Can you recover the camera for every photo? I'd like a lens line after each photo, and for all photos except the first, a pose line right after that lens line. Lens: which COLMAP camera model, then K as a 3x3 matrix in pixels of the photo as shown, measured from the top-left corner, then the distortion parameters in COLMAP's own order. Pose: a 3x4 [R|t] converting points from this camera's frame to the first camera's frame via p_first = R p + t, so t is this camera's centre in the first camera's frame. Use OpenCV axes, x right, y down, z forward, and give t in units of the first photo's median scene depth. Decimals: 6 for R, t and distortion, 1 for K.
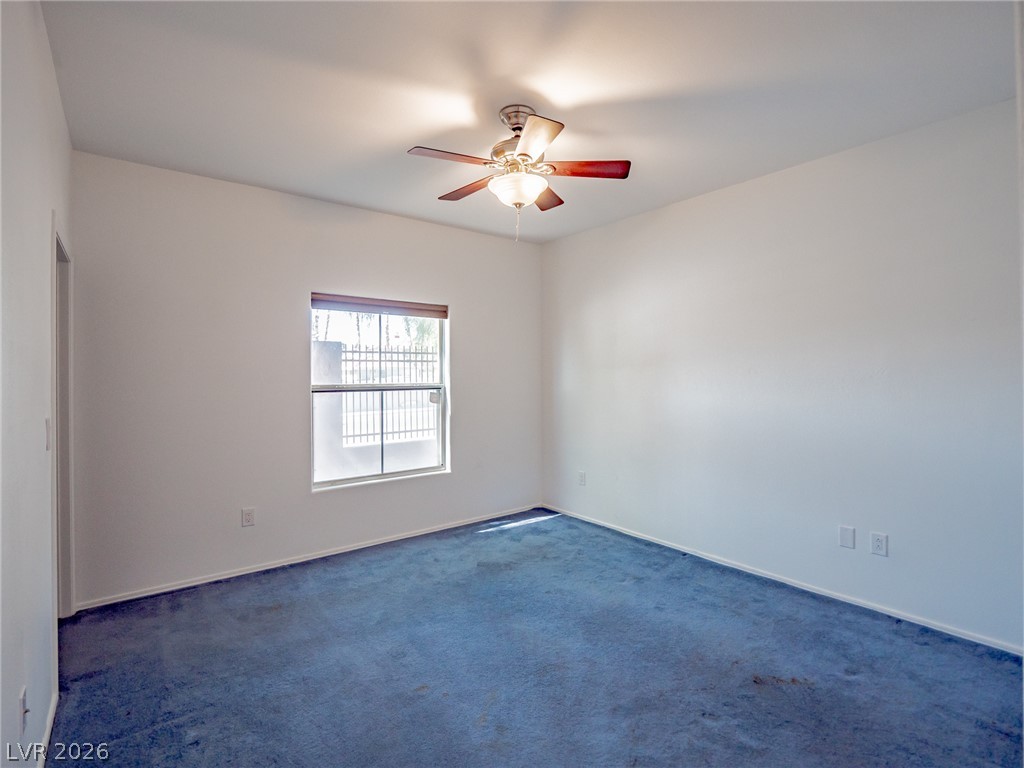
lens RADIAL K [[497.3, 0, 514.8], [0, 497.3, 372.7], [0, 0, 1]] dist [-0.014718, -0.001556]
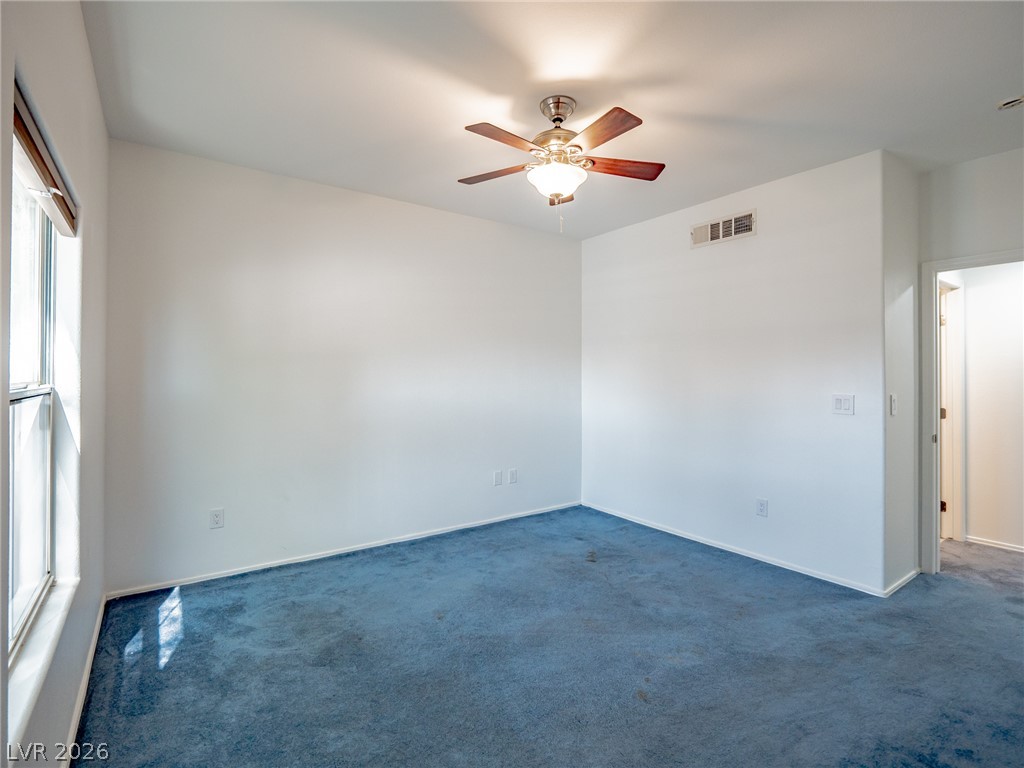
lens RADIAL K [[497.3, 0, 514.8], [0, 497.3, 372.7], [0, 0, 1]] dist [-0.014718, -0.001556]
pose [[0.035745, 0.007611, 0.999332, -0.627930], [-0.008271, 0.999939, -0.007319, 0.015151], [-0.999327, -0.008004, 0.035806, 0.665138]]
